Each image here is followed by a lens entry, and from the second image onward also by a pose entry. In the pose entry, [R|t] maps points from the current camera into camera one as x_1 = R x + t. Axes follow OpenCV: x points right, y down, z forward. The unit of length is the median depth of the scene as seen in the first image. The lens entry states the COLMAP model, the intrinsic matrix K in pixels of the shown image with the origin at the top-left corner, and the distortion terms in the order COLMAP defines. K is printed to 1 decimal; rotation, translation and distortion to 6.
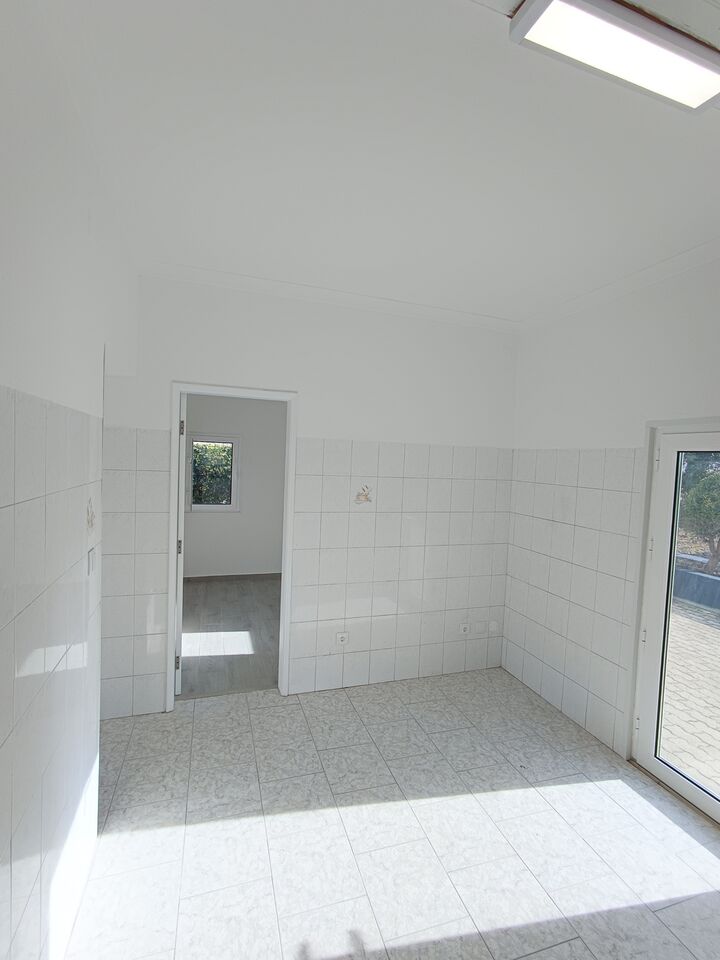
lens RADIAL K [[440.4, 0, 358.2], [0, 440.4, 476.4], [0, 0, 1]] dist [0.000721, 0.000145]
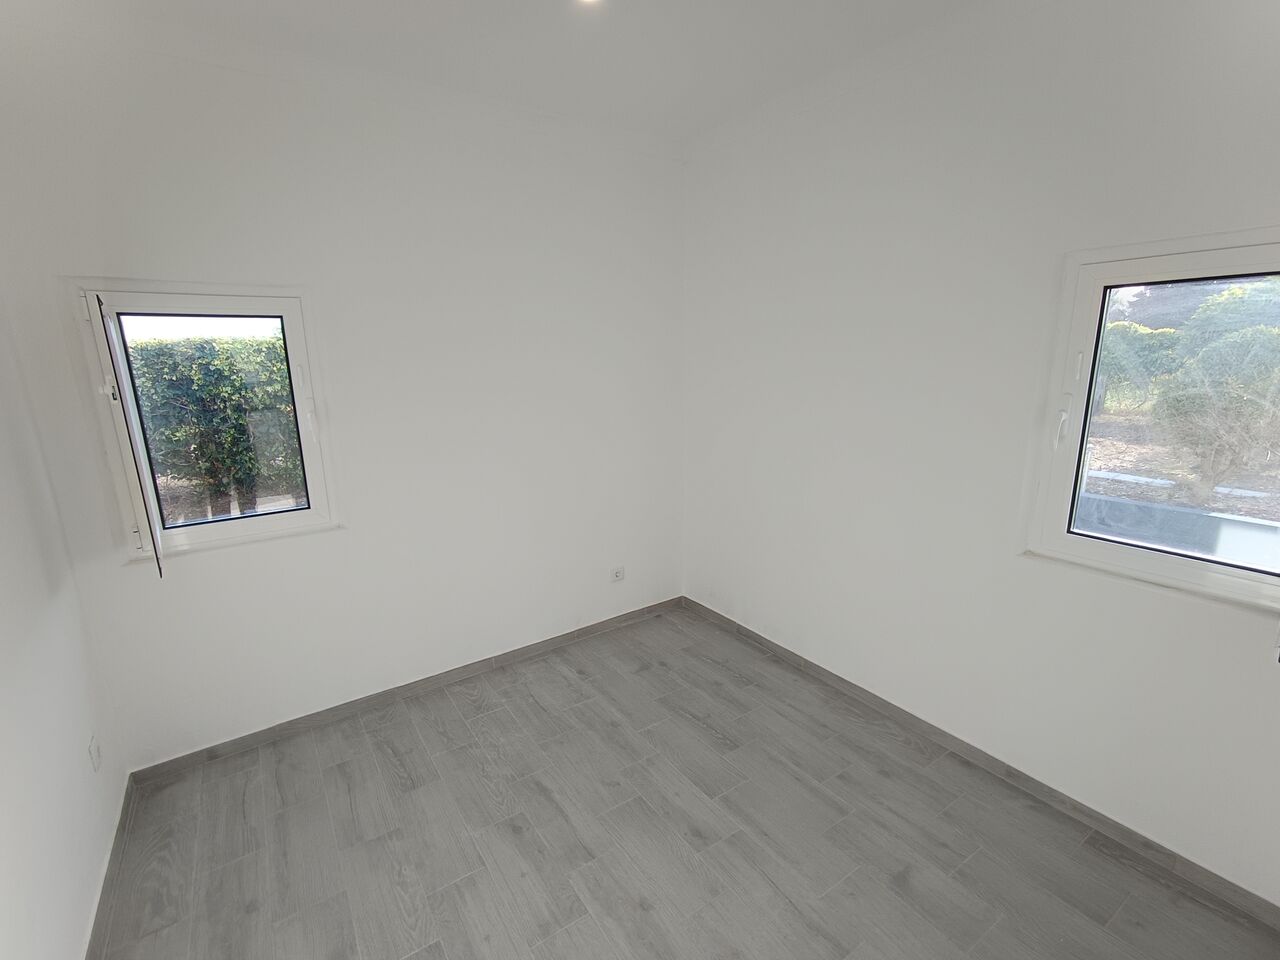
lens RADIAL K [[587.1, 0, 646.0], [0, 587.1, 488.6], [0, 0, 1]] dist [0.000721, 0.000145]
pose [[0.960511, -0.122261, 0.249940, -0.087012], [0.069392, 0.975163, 0.210340, -0.019553], [-0.269449, -0.184690, 0.945139, 0.288031]]
